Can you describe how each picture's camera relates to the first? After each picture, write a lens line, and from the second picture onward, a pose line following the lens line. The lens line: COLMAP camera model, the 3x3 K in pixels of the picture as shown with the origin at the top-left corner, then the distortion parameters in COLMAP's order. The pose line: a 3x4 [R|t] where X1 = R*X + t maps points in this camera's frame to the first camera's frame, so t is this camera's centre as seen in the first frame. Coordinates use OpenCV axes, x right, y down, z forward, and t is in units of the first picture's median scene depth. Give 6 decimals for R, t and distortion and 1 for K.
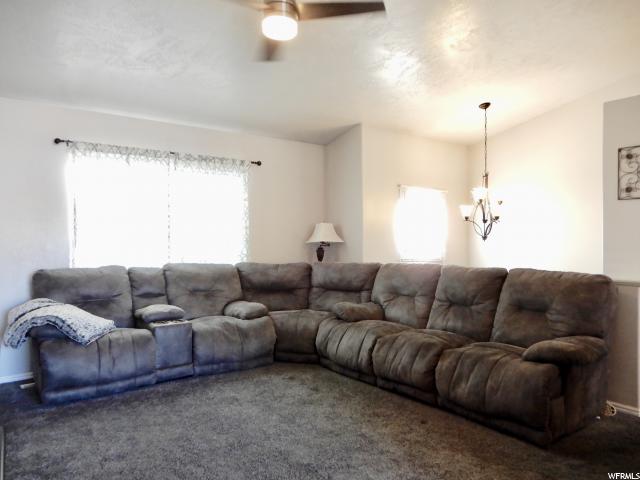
lens RADIAL K [[455.6, 0, 320.0], [0, 455.6, 240.0], [0, 0, 1]] dist [0.002949, -0.000380]
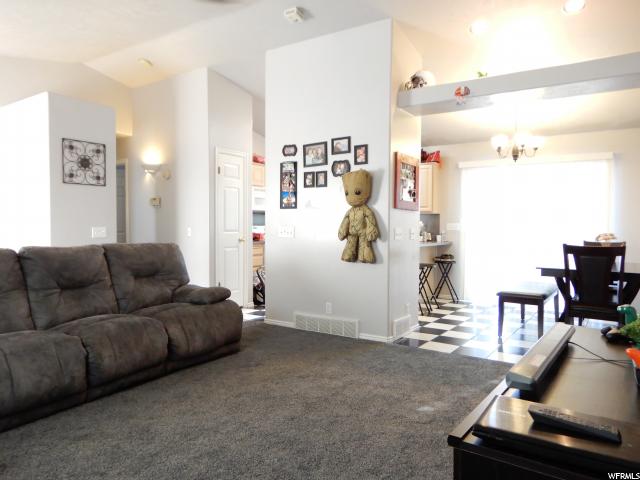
lens RADIAL K [[455.6, 0, 320.0], [0, 455.6, 240.0], [0, 0, 1]] dist [0.002949, -0.000380]
pose [[-0.322035, -0.038054, 0.945963, -0.798267], [-0.002389, 0.999221, 0.039383, 0.010703], [-0.946725, 0.010423, -0.321875, 0.937566]]
